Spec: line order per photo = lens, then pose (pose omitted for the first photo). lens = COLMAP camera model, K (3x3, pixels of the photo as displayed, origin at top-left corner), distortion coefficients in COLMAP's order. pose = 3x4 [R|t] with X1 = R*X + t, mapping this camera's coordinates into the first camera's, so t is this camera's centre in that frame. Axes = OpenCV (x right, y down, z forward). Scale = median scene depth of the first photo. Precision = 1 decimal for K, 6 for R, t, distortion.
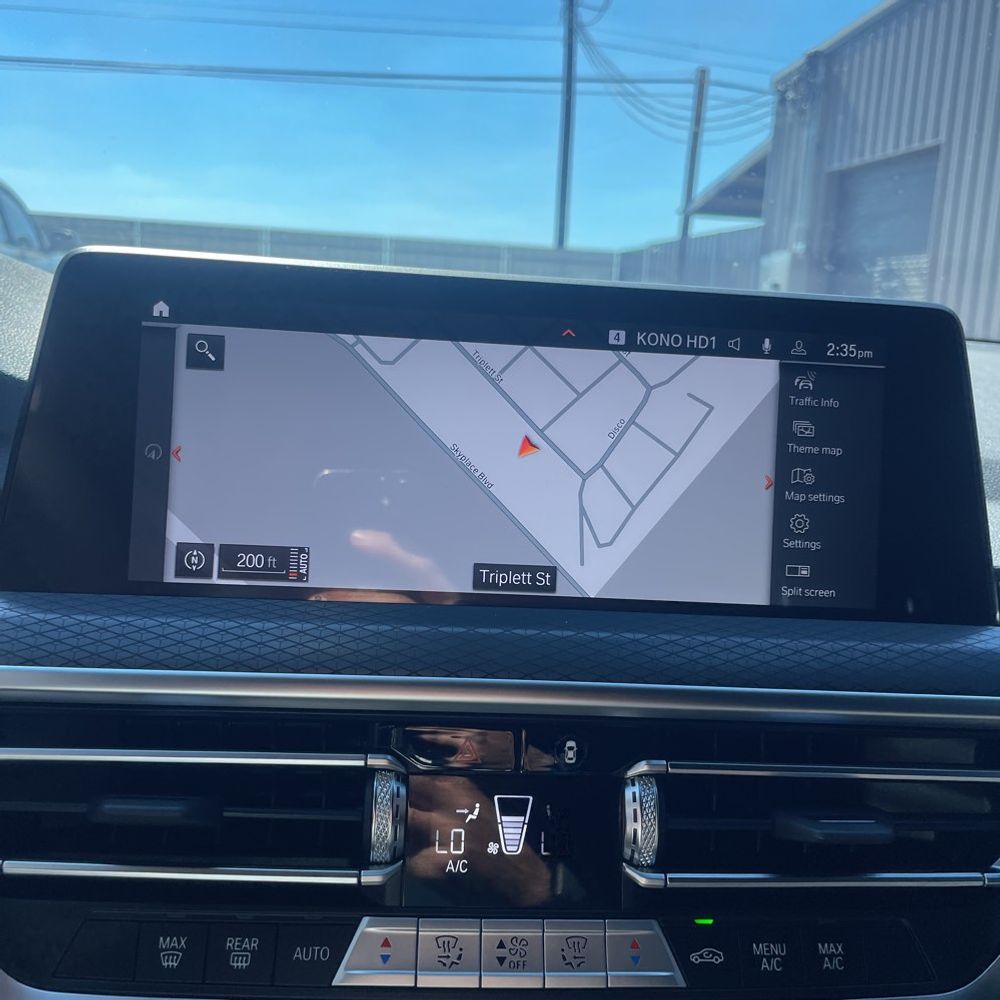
lens RADIAL K [[1039.3, 0, 497.8], [0, 1039.3, 495.3], [0, 0, 1]] dist [0.082434, -0.150732]
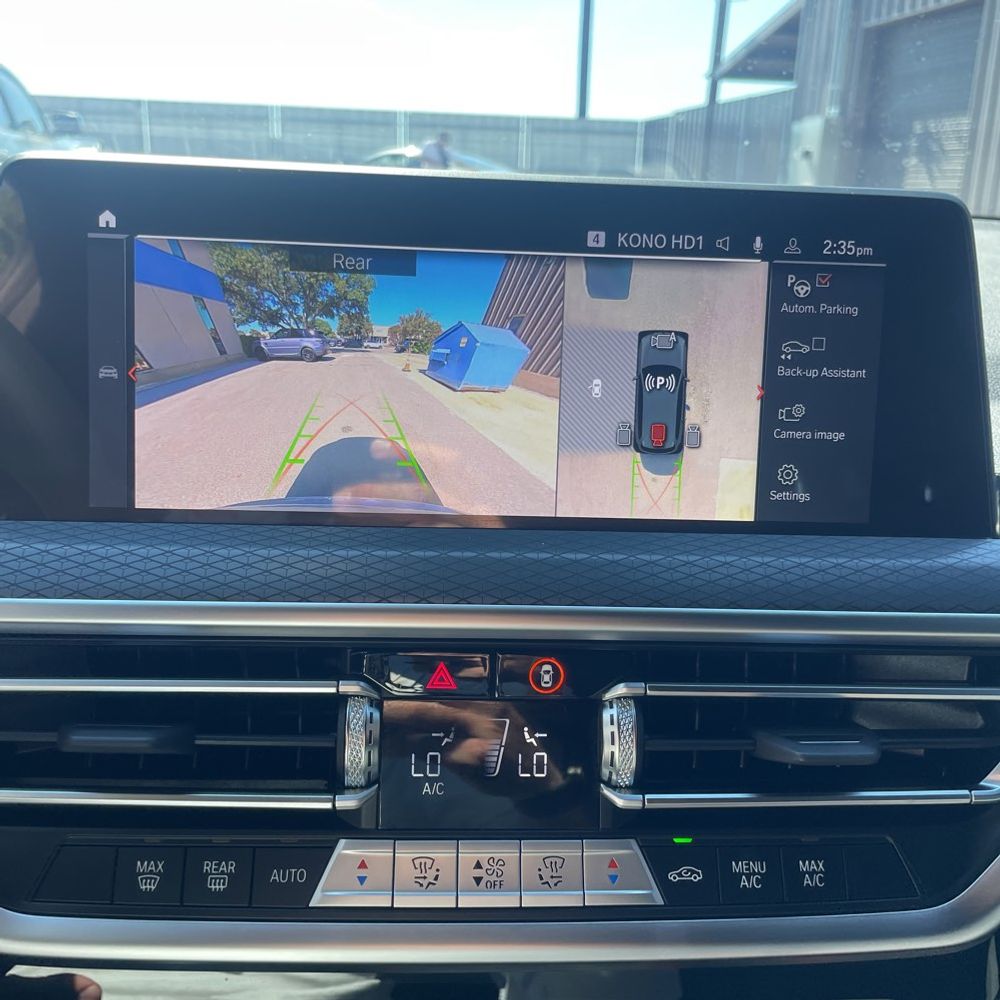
lens RADIAL K [[1039.3, 0, 497.8], [0, 1039.3, 495.3], [0, 0, 1]] dist [0.082434, -0.150732]
pose [[0.999574, -0.013808, -0.025696, 0.051260], [0.016611, 0.993536, 0.112298, -0.032933], [0.023979, -0.112677, 0.993342, 0.047297]]
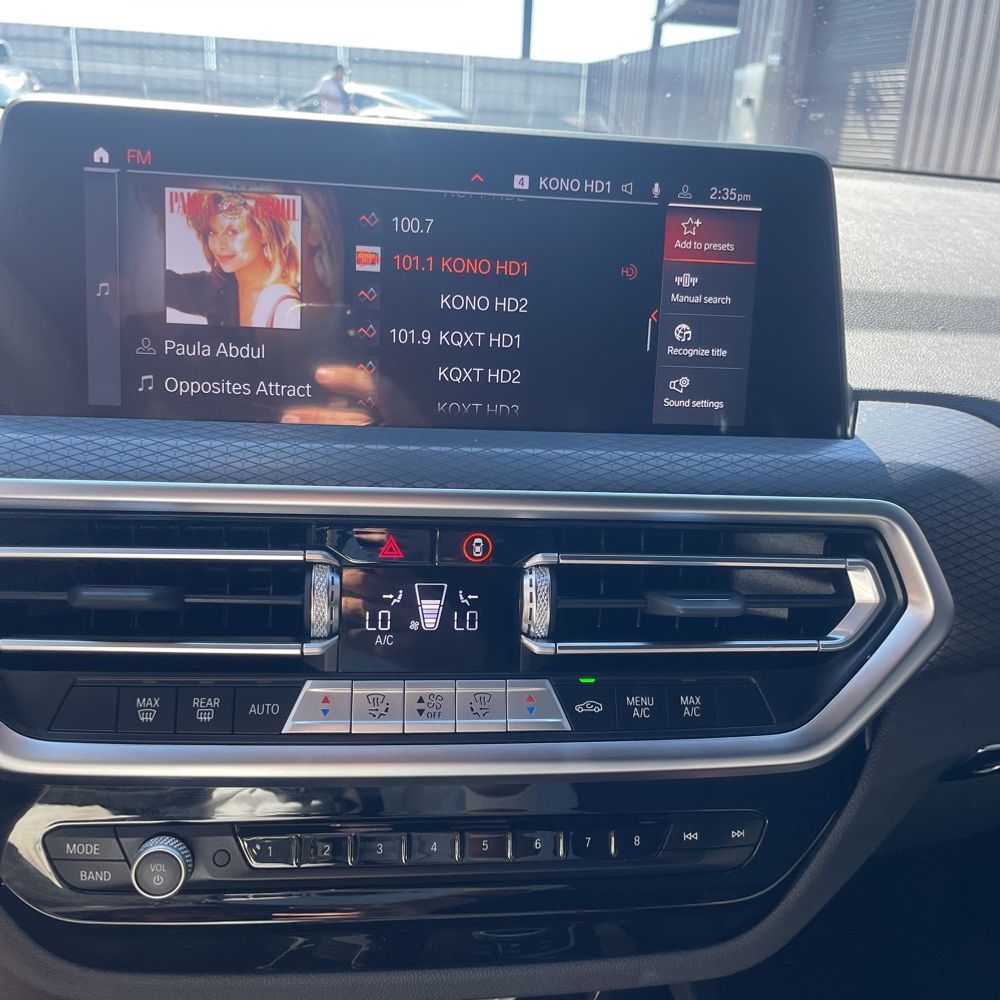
lens RADIAL K [[1038.3, 0, 500.0], [0, 1038.3, 500.0], [0, 0, 1]] dist [0.099204, -0.166307]
pose [[0.999467, -0.009842, 0.031137, 0.058584], [0.004524, 0.986042, 0.166434, -0.004675], [-0.032341, -0.166204, 0.985561, -0.160864]]
